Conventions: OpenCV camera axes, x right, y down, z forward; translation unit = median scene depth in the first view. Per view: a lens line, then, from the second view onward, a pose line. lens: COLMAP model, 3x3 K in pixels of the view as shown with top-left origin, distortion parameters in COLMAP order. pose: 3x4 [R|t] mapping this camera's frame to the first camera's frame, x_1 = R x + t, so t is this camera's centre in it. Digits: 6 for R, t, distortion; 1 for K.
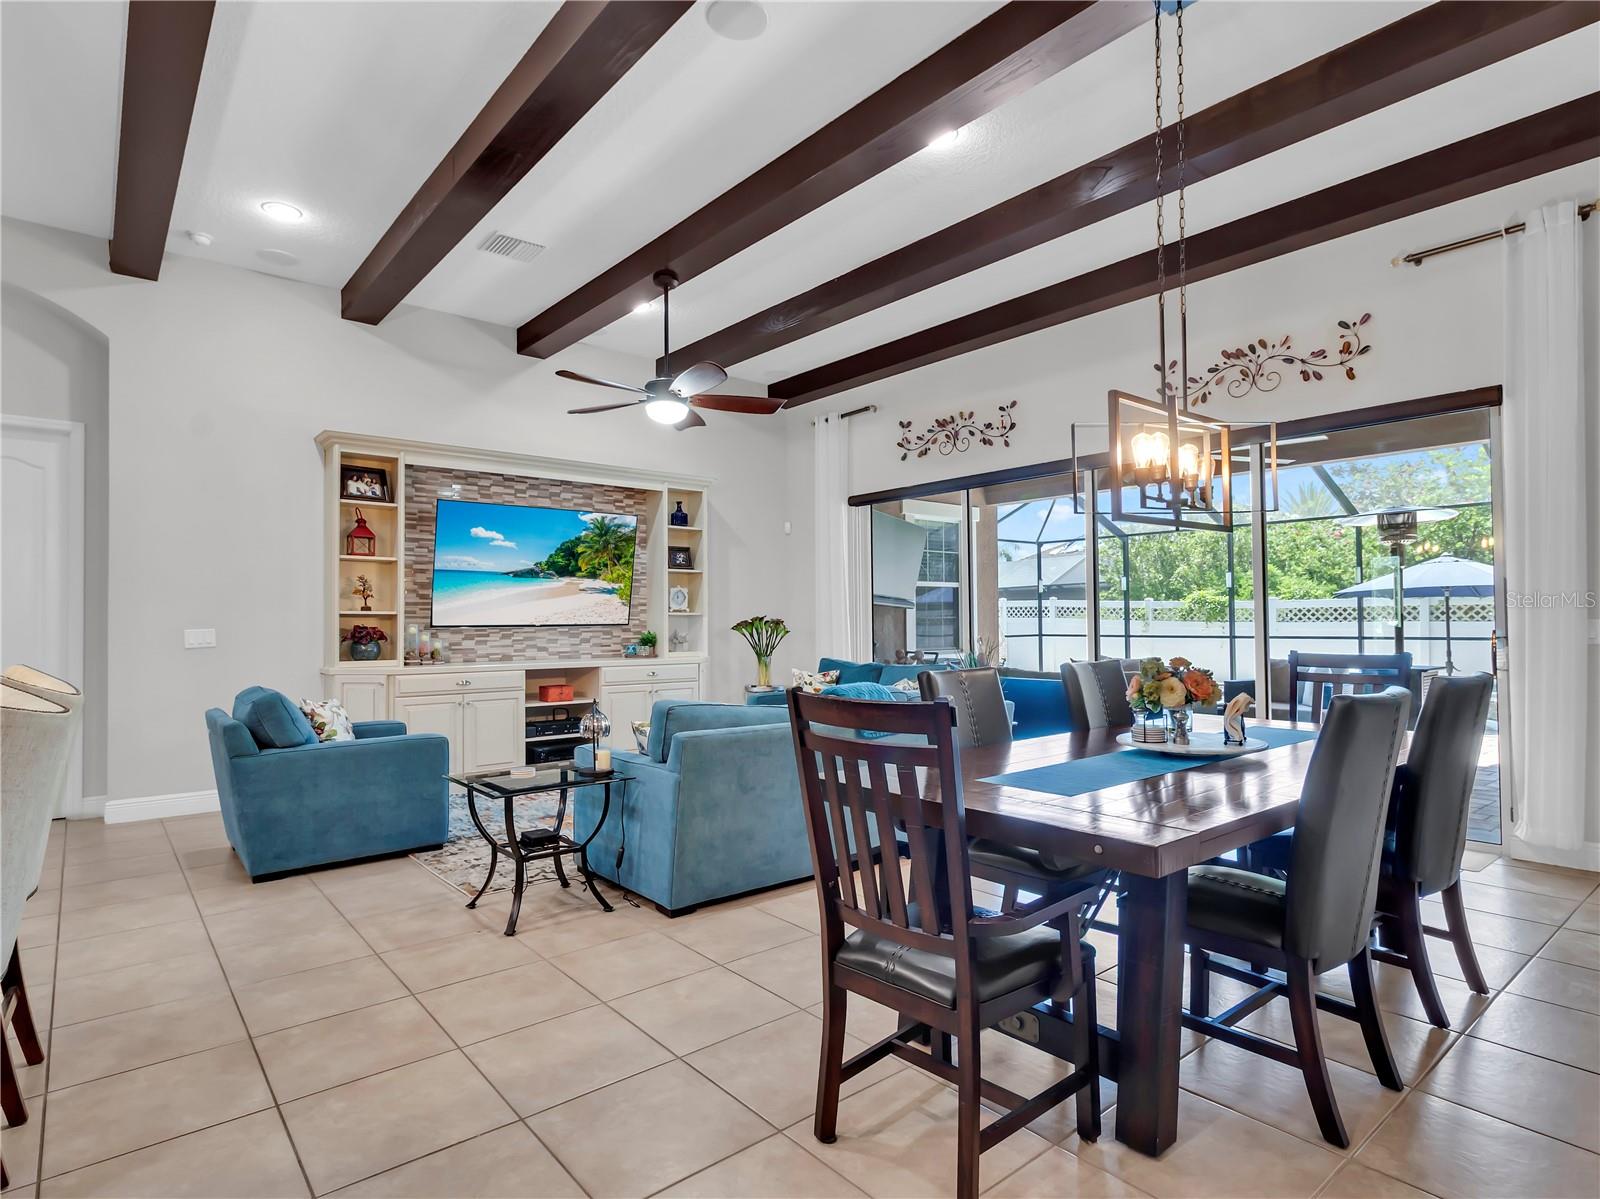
lens RADIAL K [[825.9, 0, 798.3], [0, 825.9, 582.1], [0, 0, 1]] dist [-0.002204, -0.000046]
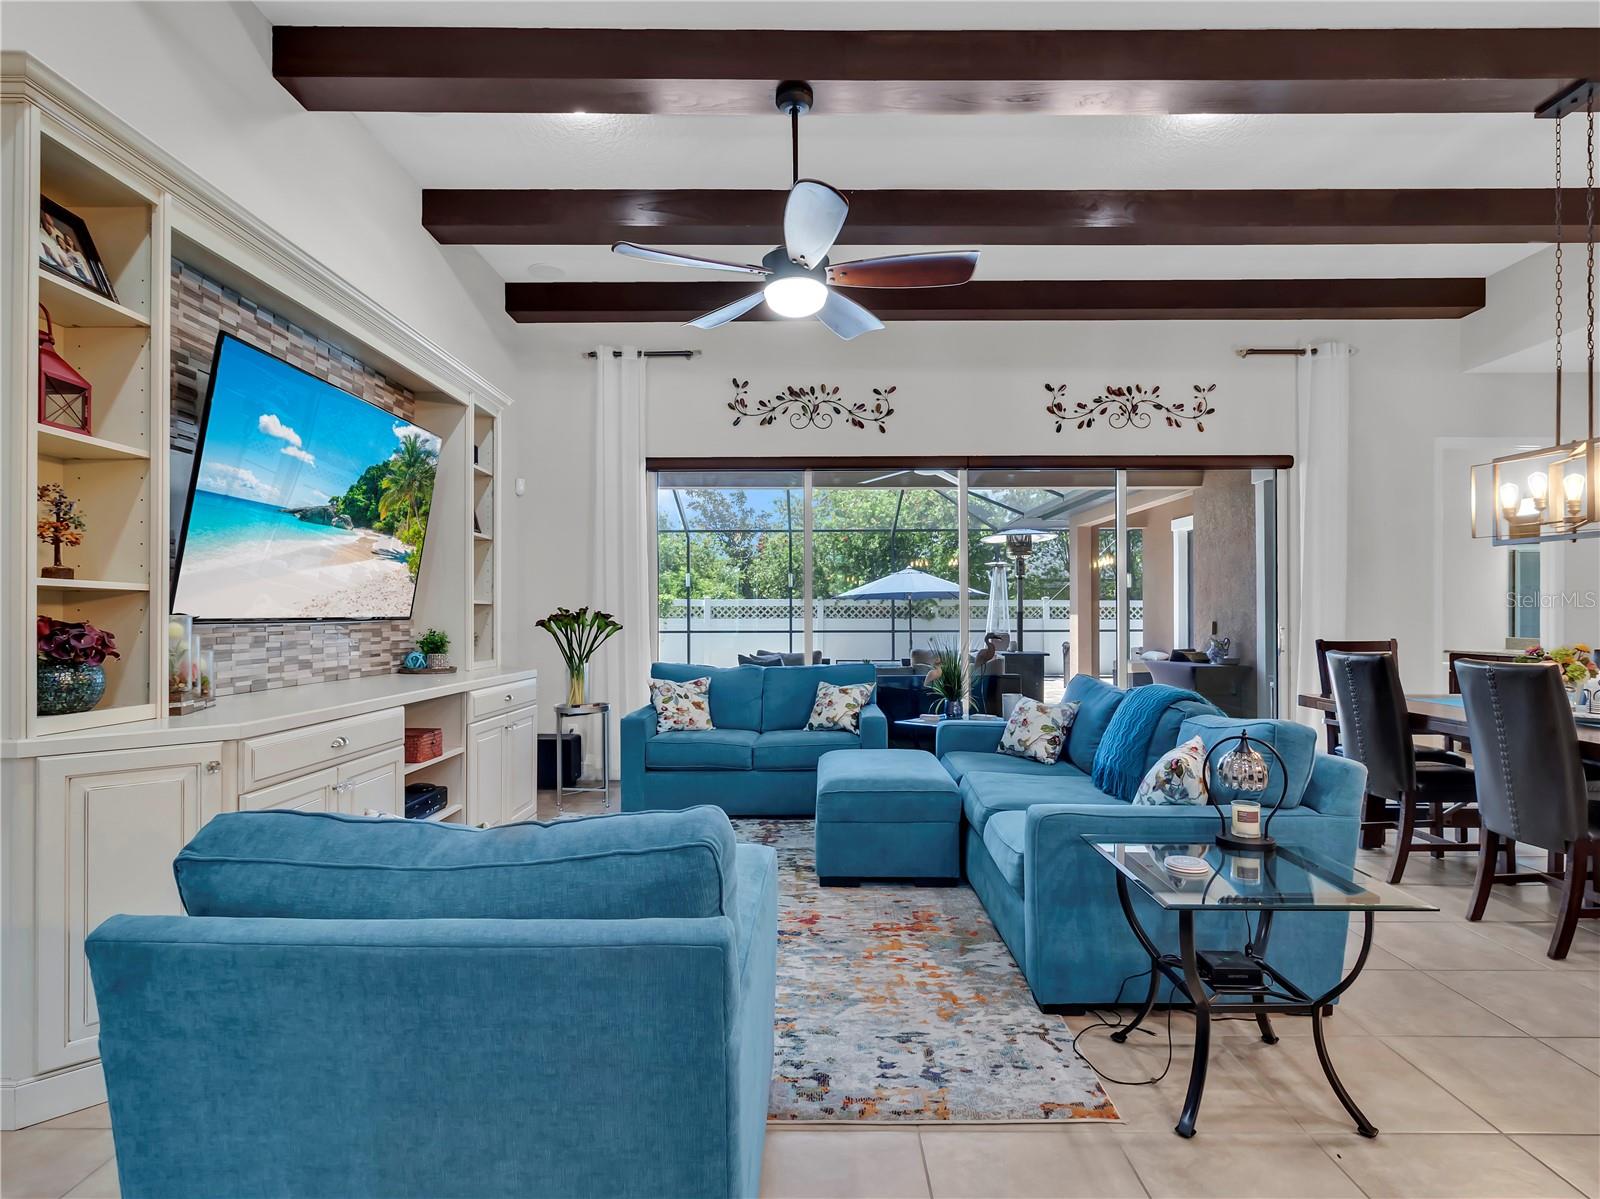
lens RADIAL K [[825.9, 0, 798.3], [0, 825.9, 582.1], [0, 0, 1]] dist [-0.002204, -0.000046]
pose [[0.662017, 0.036242, 0.748612, -0.506654], [-0.039489, 0.999129, -0.013449, 0.024078], [-0.748447, -0.020659, 0.662872, 0.429840]]
